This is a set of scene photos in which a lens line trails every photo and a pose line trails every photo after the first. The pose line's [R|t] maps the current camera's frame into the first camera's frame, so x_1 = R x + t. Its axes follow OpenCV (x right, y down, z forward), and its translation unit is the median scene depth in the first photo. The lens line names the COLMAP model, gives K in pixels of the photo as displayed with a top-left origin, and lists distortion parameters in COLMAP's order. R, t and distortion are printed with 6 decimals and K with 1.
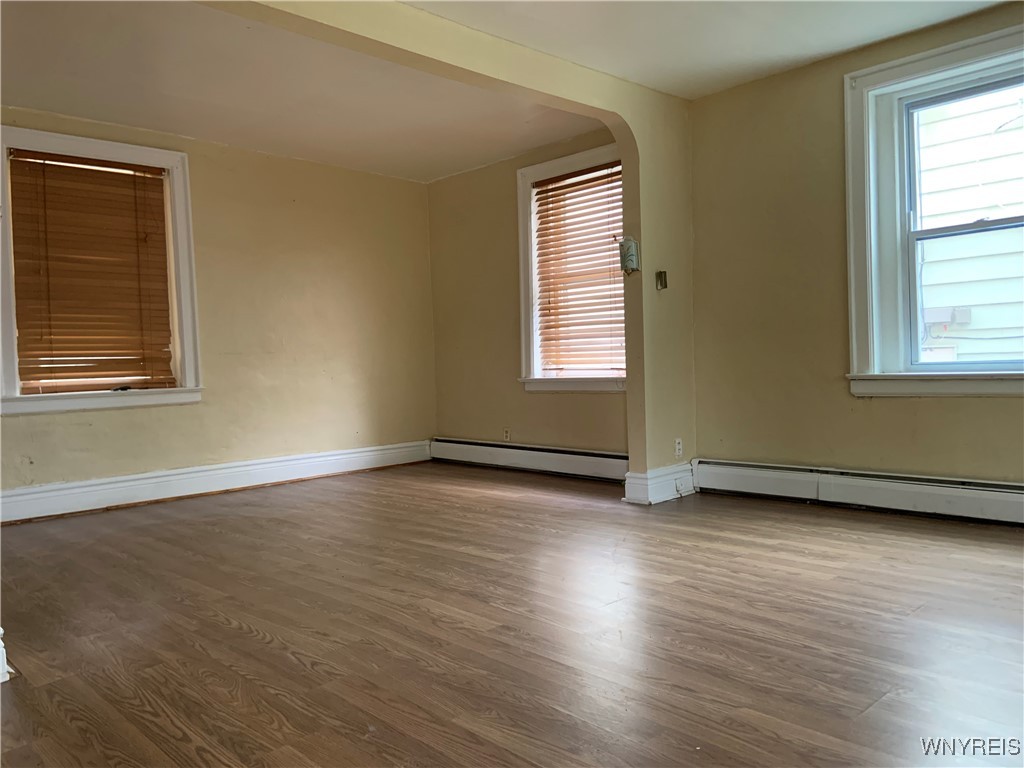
lens RADIAL K [[770.9, 0, 509.2], [0, 770.9, 387.1], [0, 0, 1]] dist [0.046677, -0.016375]
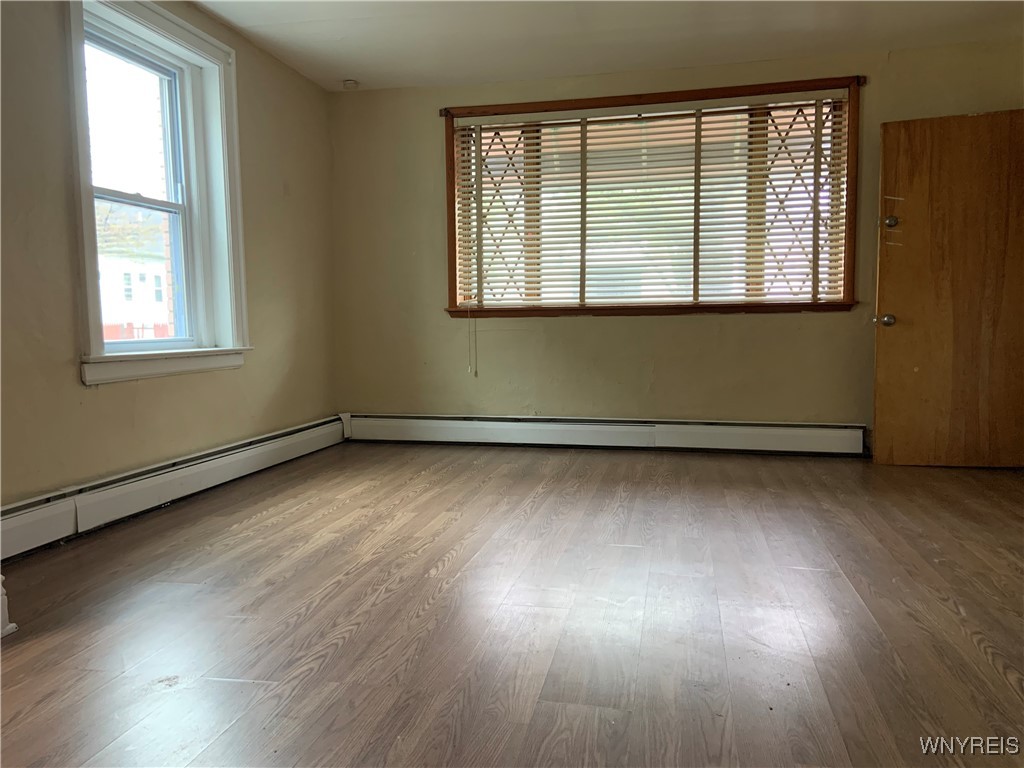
lens RADIAL K [[770.9, 0, 506.9], [0, 770.9, 380.1], [0, 0, 1]] dist [0.046677, -0.016375]
pose [[-0.543184, -0.030443, 0.839062, -0.762140], [0.047650, 0.996614, 0.067006, -0.045106], [-0.838260, 0.076377, -0.539894, 1.918469]]
